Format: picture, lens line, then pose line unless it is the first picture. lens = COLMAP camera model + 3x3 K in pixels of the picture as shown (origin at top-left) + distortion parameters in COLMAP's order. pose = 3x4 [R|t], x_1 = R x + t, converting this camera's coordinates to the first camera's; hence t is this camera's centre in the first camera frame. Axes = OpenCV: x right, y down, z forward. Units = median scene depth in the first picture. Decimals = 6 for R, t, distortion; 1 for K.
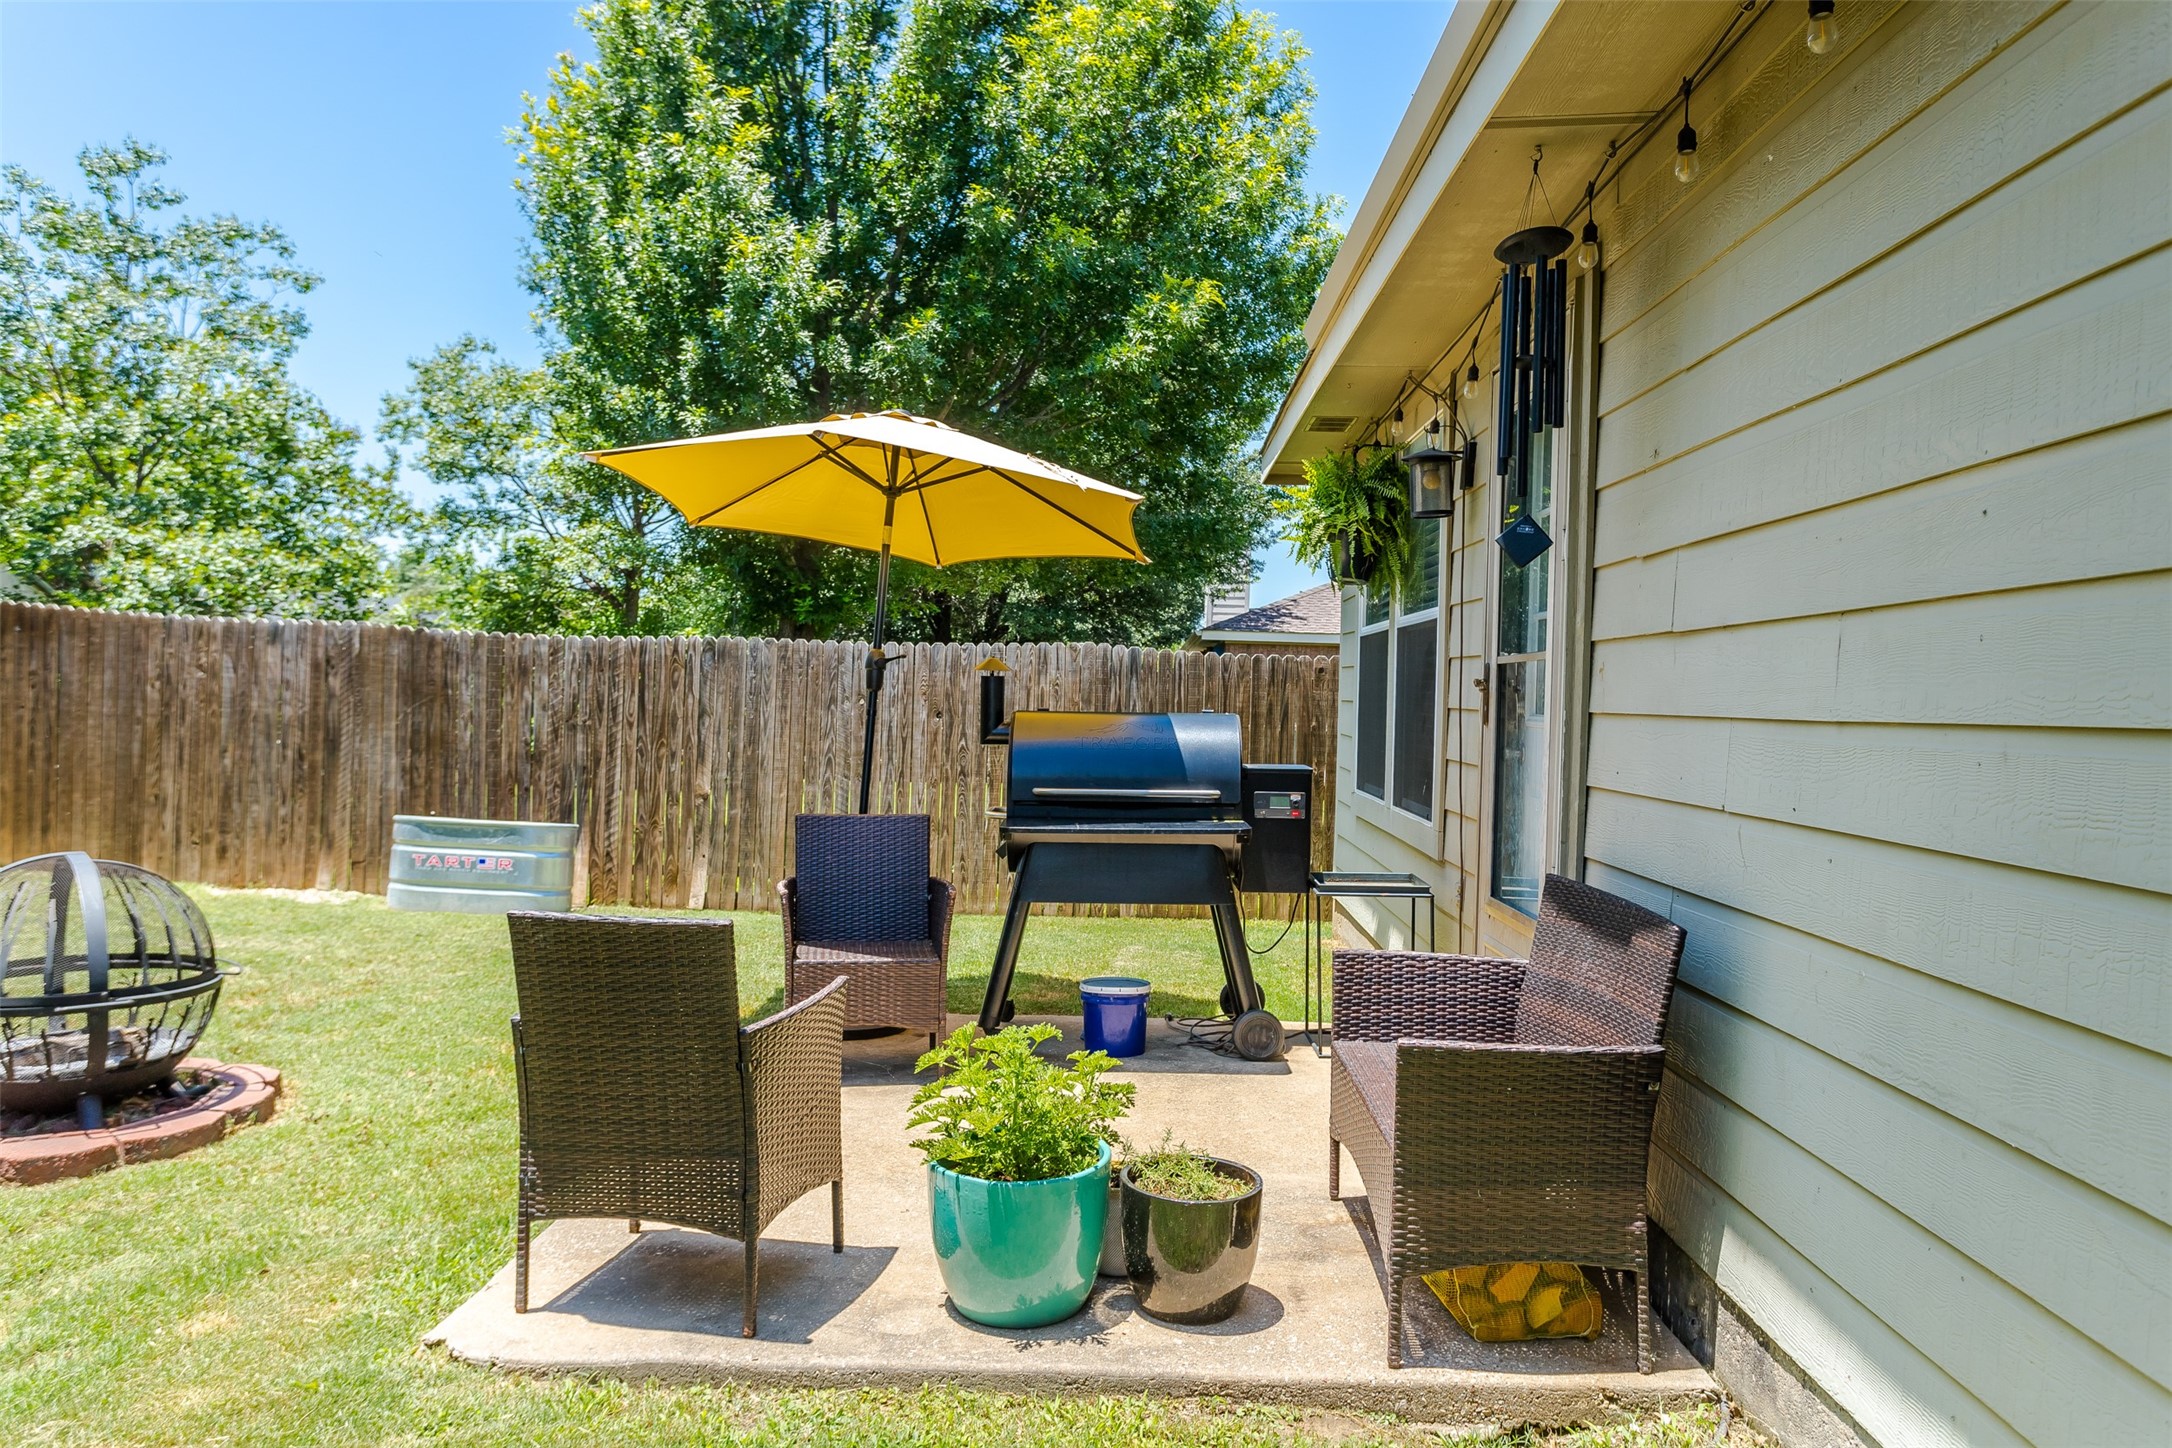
lens RADIAL K [[1546.9, 0, 1086.0], [0, 1546.9, 724.0], [0, 0, 1]] dist [0.075665, 0.000894]
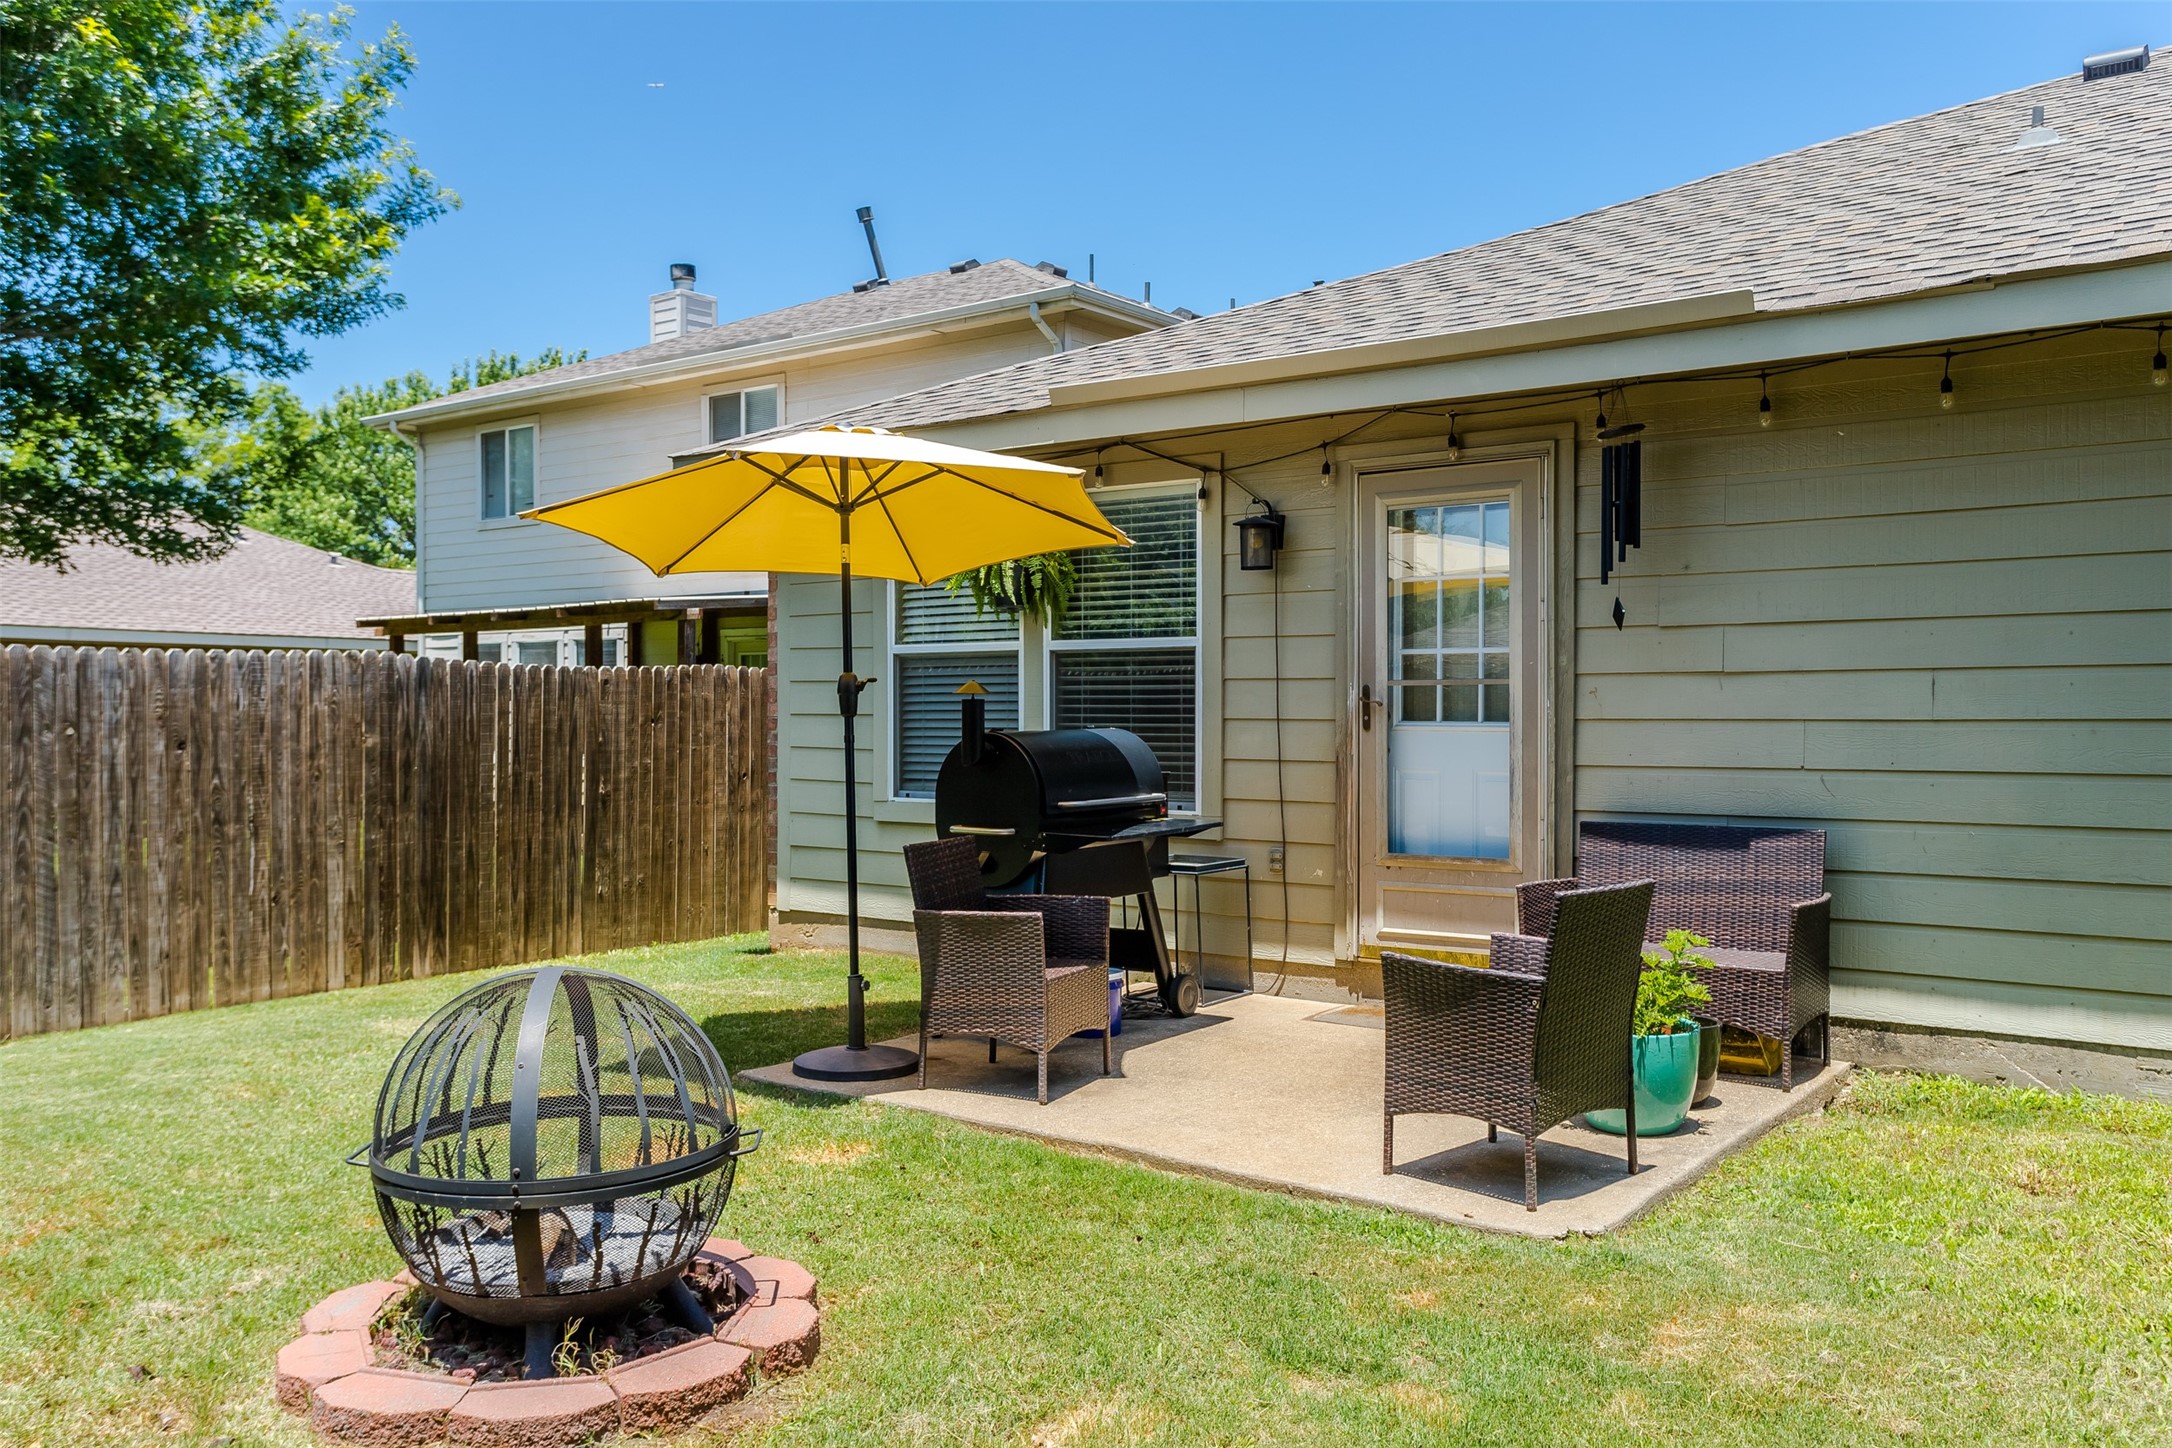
lens RADIAL K [[1723.1, 0, 1074.7], [0, 1723.1, 727.1], [0, 0, 1]] dist [0.006945, -0.002509]
pose [[0.584828, -0.030122, 0.810598, -0.519950], [0.025535, 0.999499, 0.018718, -0.019479], [-0.810755, 0.009751, 0.585304, 0.162481]]
